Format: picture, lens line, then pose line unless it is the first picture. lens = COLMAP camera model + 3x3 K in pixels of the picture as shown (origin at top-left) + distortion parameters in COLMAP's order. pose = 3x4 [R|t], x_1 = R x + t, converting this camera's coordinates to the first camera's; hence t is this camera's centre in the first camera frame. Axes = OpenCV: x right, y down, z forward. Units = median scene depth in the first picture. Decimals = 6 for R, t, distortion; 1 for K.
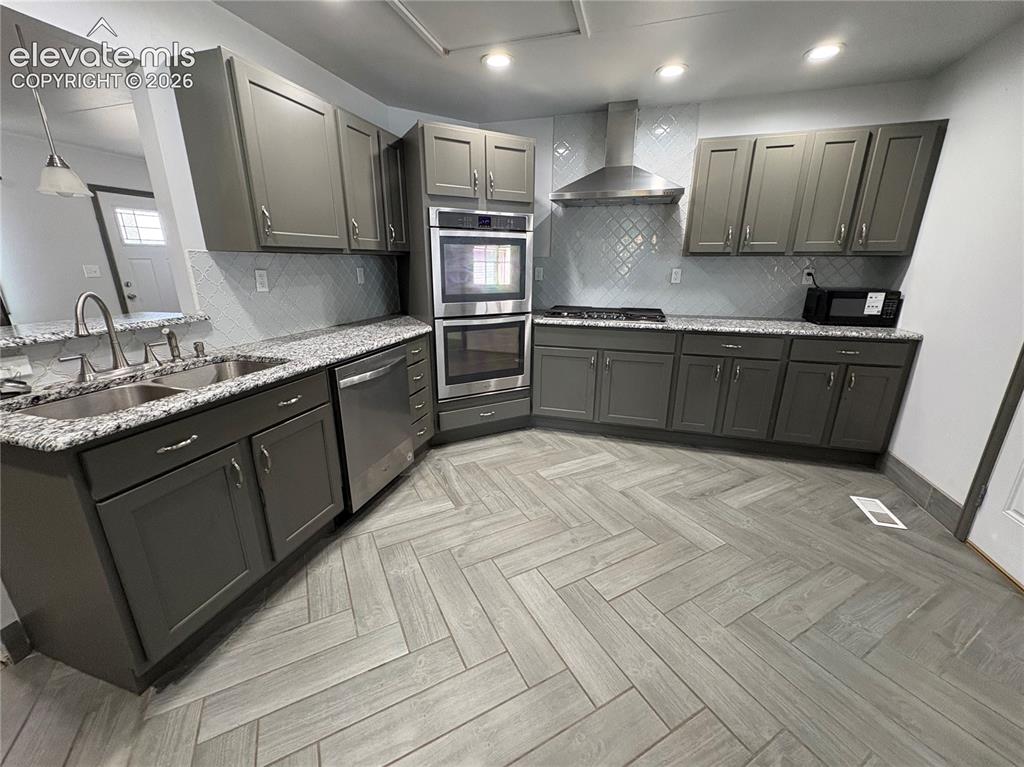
lens RADIAL K [[408.8, 0, 512.1], [0, 408.8, 382.7], [0, 0, 1]] dist [0.002537, 0.000156]
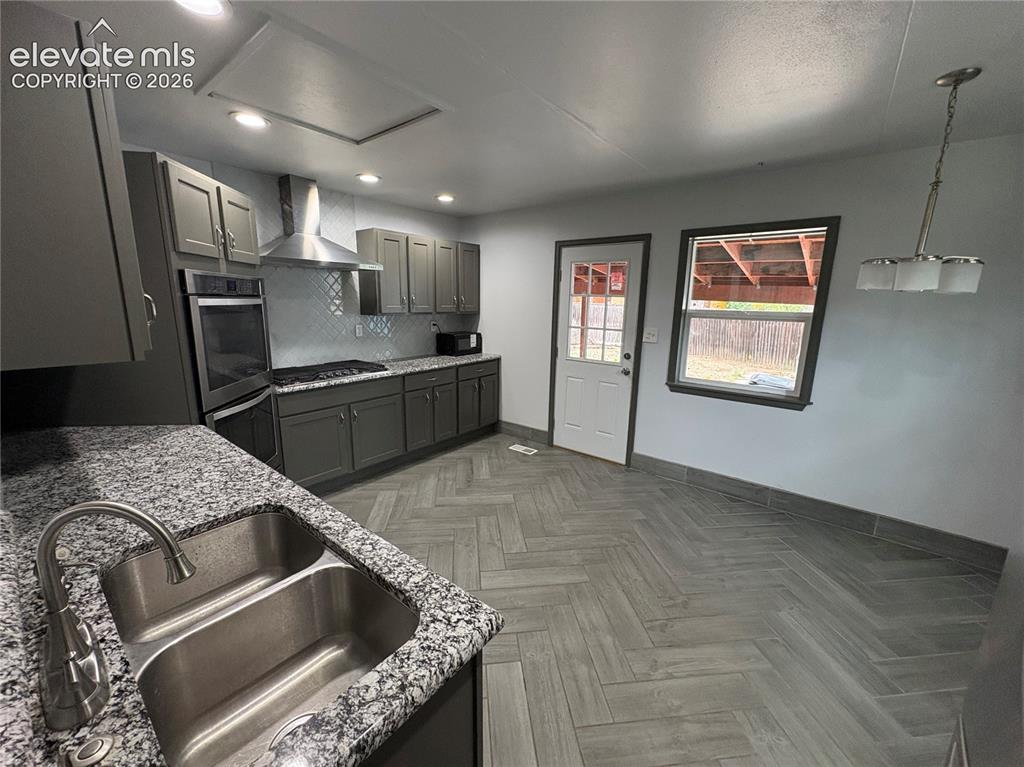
lens RADIAL K [[408.8, 0, 509.5], [0, 408.8, 385.2], [0, 0, 1]] dist [0.002537, 0.000156]
pose [[0.369877, -0.189807, 0.909486, -0.666257], [0.248818, 0.963388, 0.099865, -0.147125], [-0.895143, 0.189359, 0.403562, 0.203664]]
